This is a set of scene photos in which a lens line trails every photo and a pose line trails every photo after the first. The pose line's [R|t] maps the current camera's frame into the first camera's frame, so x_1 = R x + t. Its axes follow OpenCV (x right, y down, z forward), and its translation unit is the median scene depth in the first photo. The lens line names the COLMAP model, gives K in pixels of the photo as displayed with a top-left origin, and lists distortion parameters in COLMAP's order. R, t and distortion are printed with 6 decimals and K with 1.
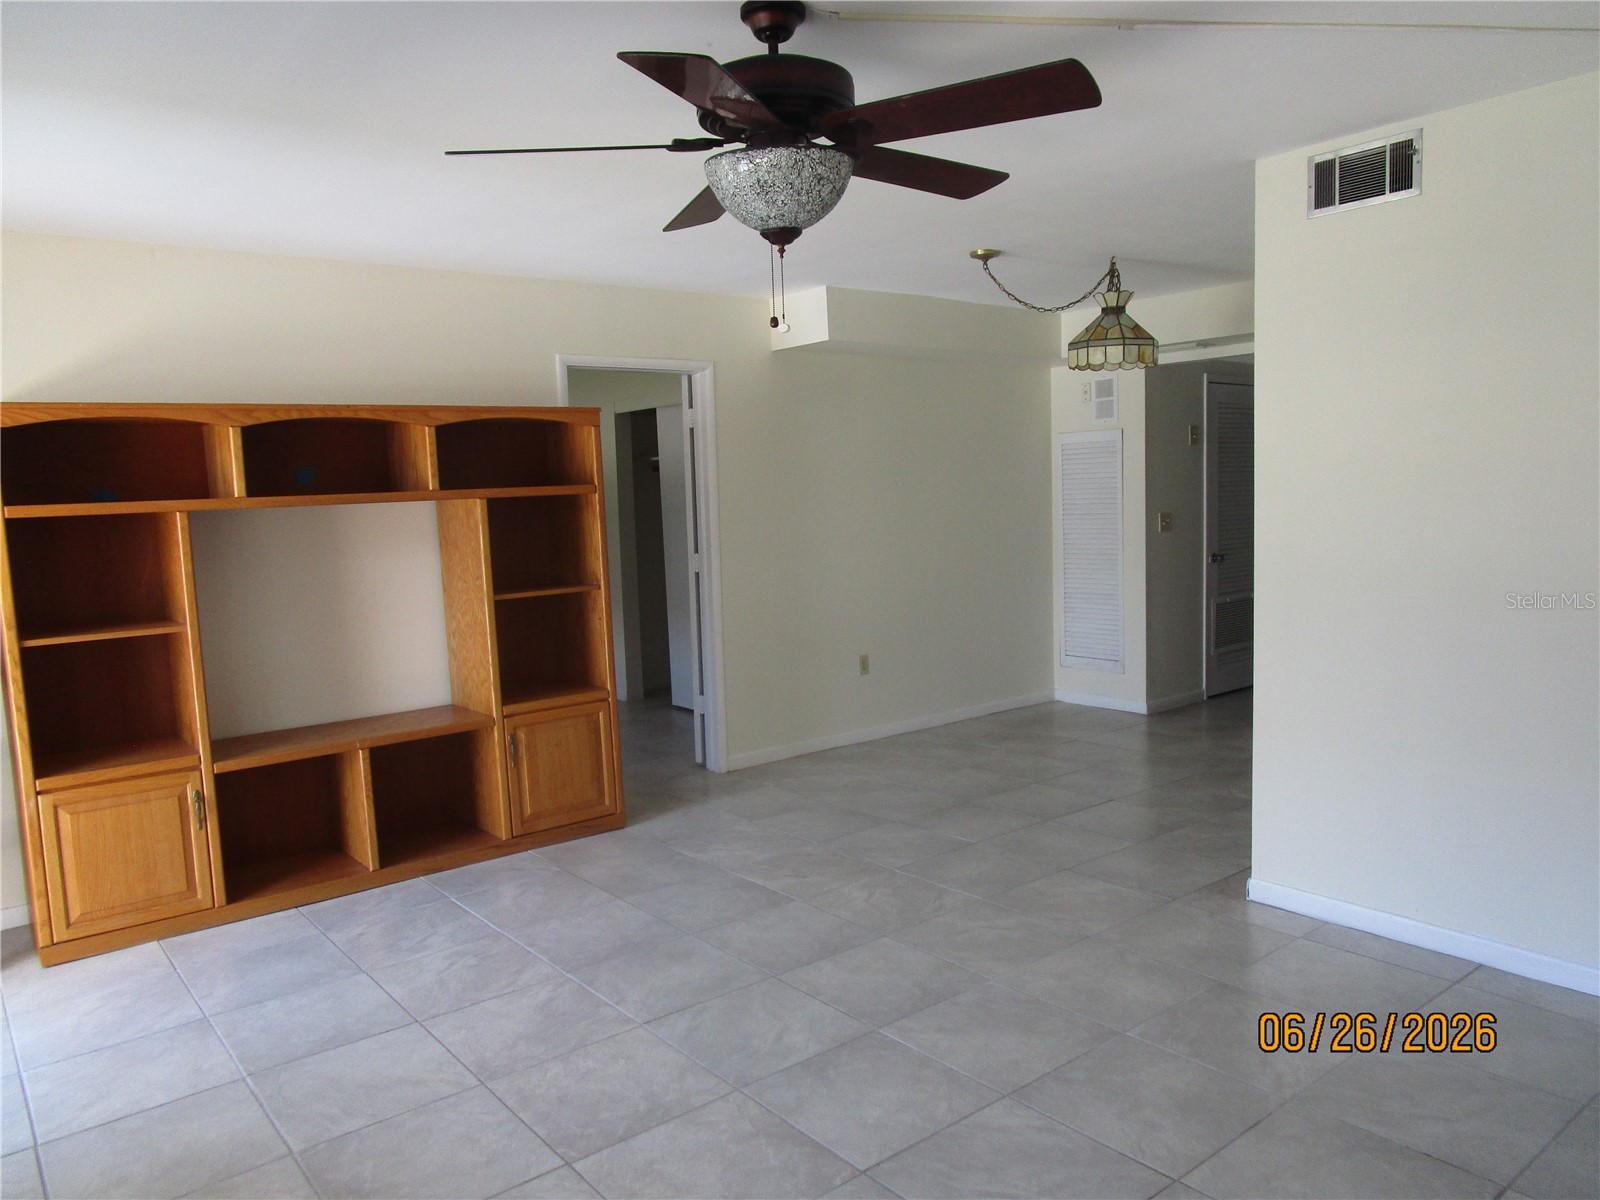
lens RADIAL K [[1147.7, 0, 808.7], [0, 1147.7, 604.1], [0, 0, 1]] dist [-0.022909, 0.009438]
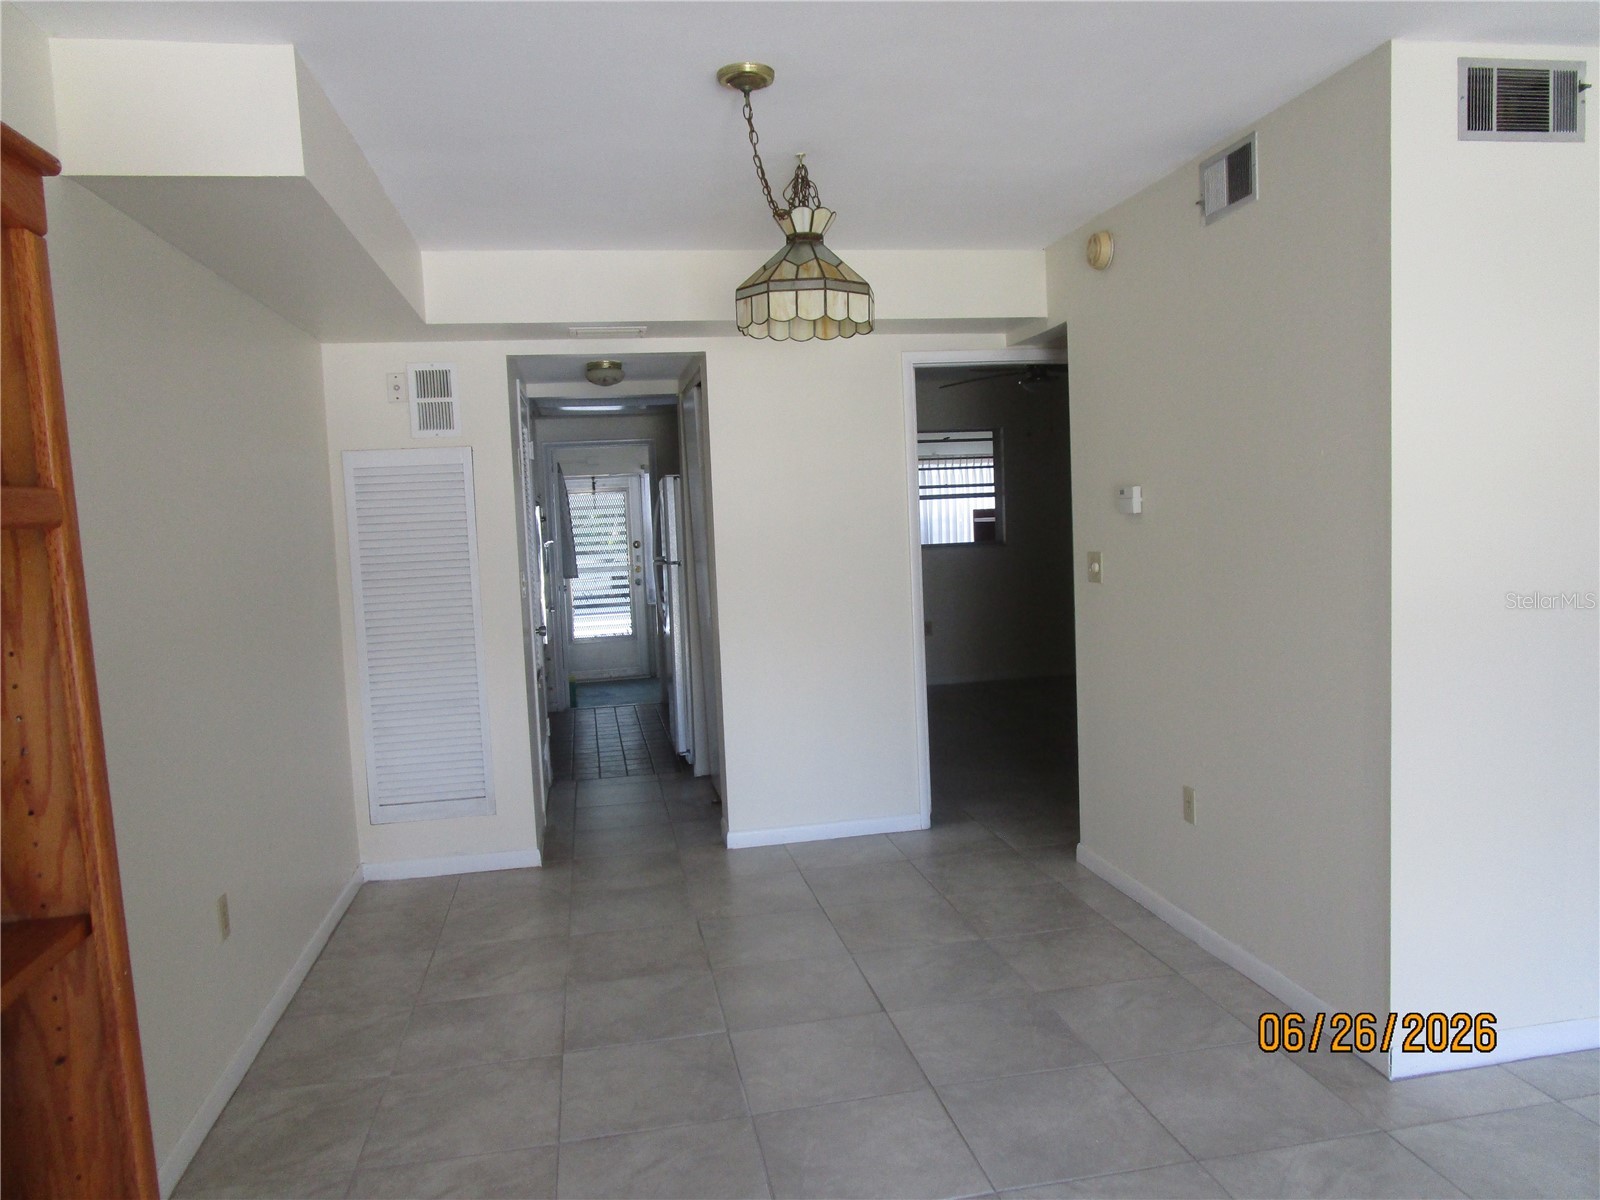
lens RADIAL K [[1147.7, 0, 797.1], [0, 1147.7, 604.0], [0, 0, 1]] dist [-0.022909, 0.009438]
pose [[0.476122, -0.053349, 0.877759, -0.438266], [0.111032, 0.993817, 0.000176, -0.084939], [-0.872342, 0.097376, 0.479101, 1.057088]]
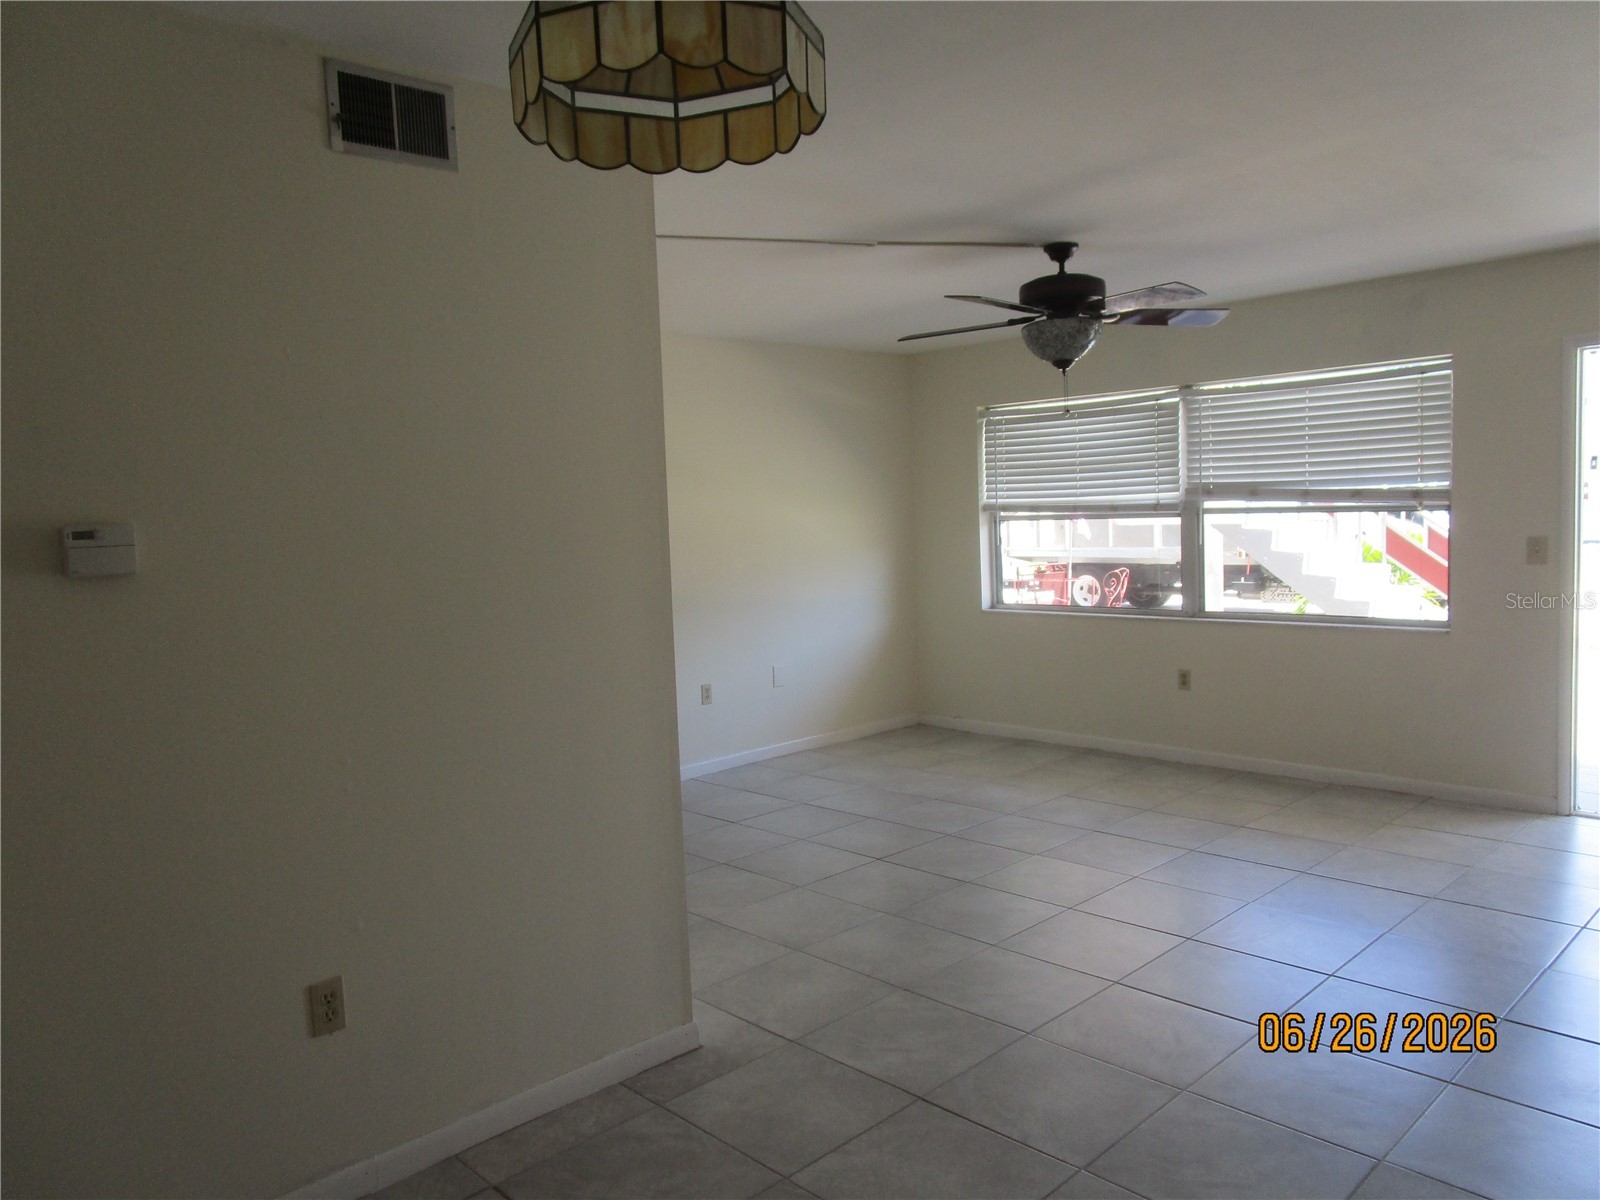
lens RADIAL K [[1147.7, 0, 805.2], [0, 1147.7, 602.4], [0, 0, 1]] dist [-0.022909, 0.009438]
pose [[-0.993221, 0.083121, -0.081261, 0.391791], [0.067452, 0.981447, 0.179479, -0.203840], [0.094671, 0.172781, -0.980400, 1.925265]]
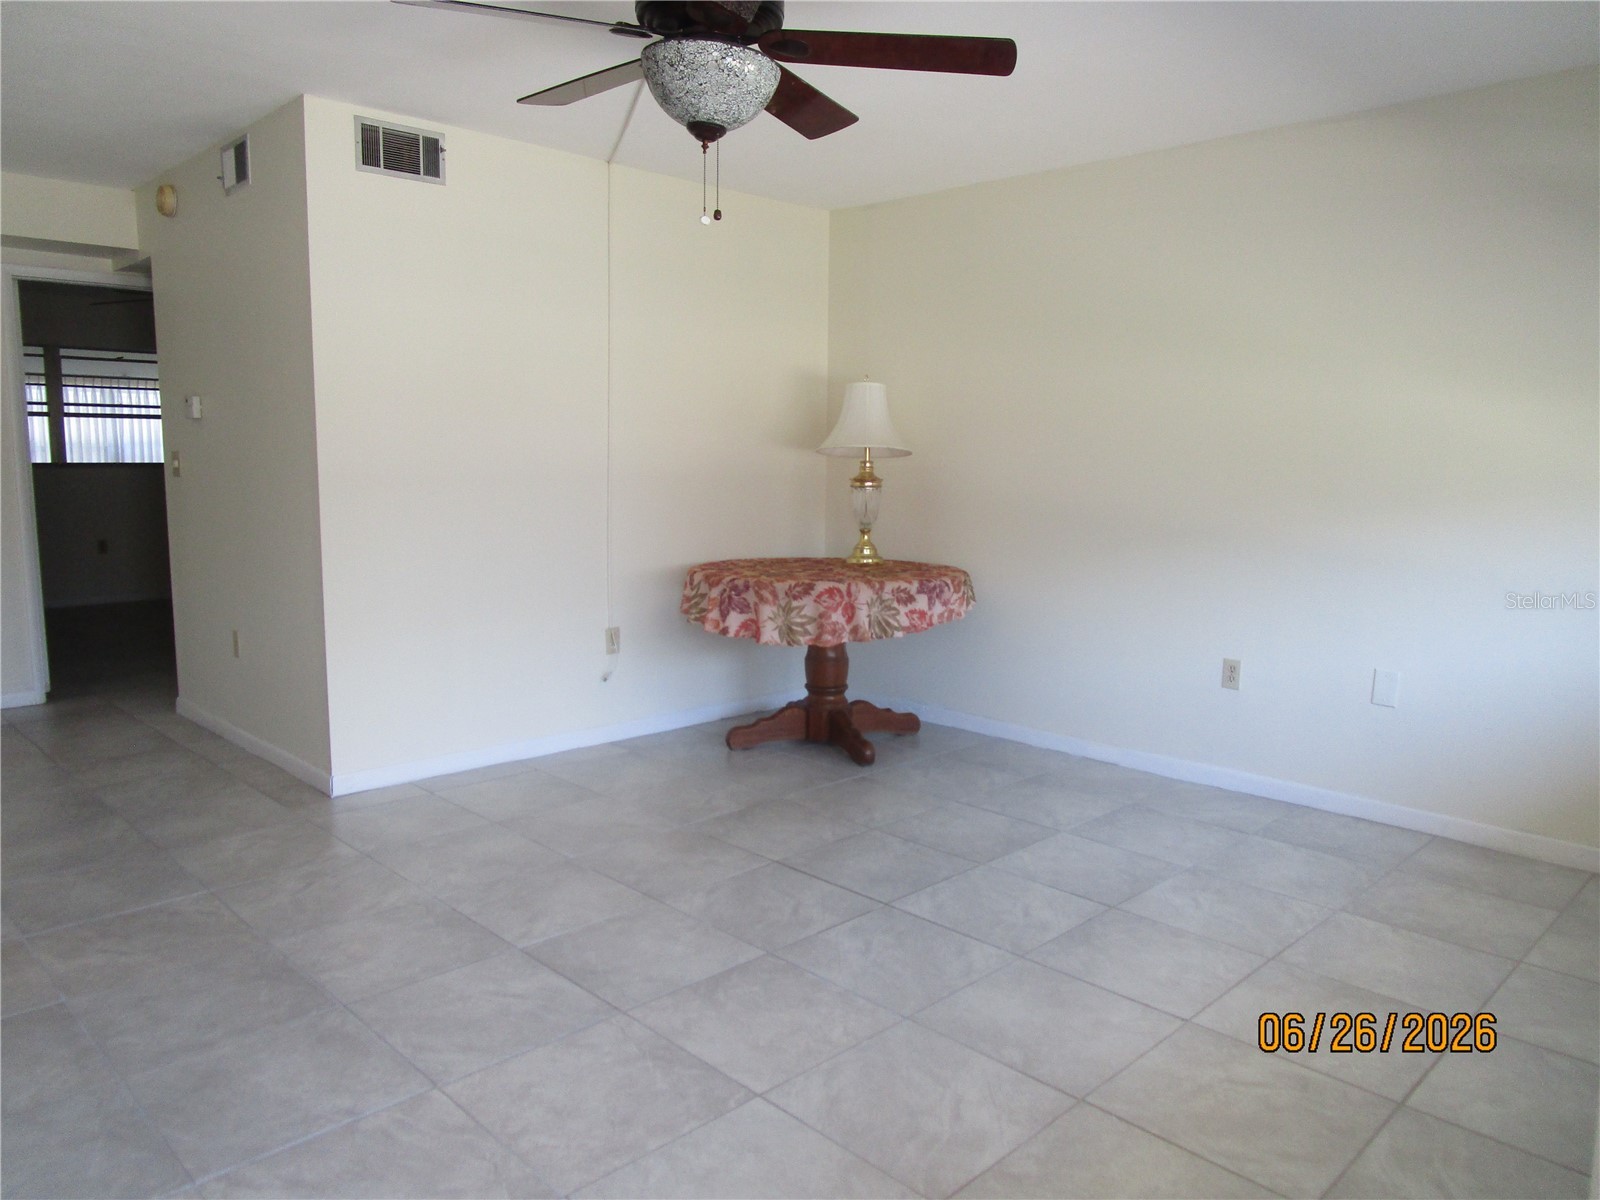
lens RADIAL K [[1147.7, 0, 785.8], [0, 1147.7, 606.7], [0, 0, 1]] dist [-0.022909, 0.009438]
pose [[-0.094422, -0.102325, 0.990260, -0.767548], [0.091462, 0.989605, 0.110978, 0.002872], [-0.991322, 0.101050, -0.084081, 0.722079]]
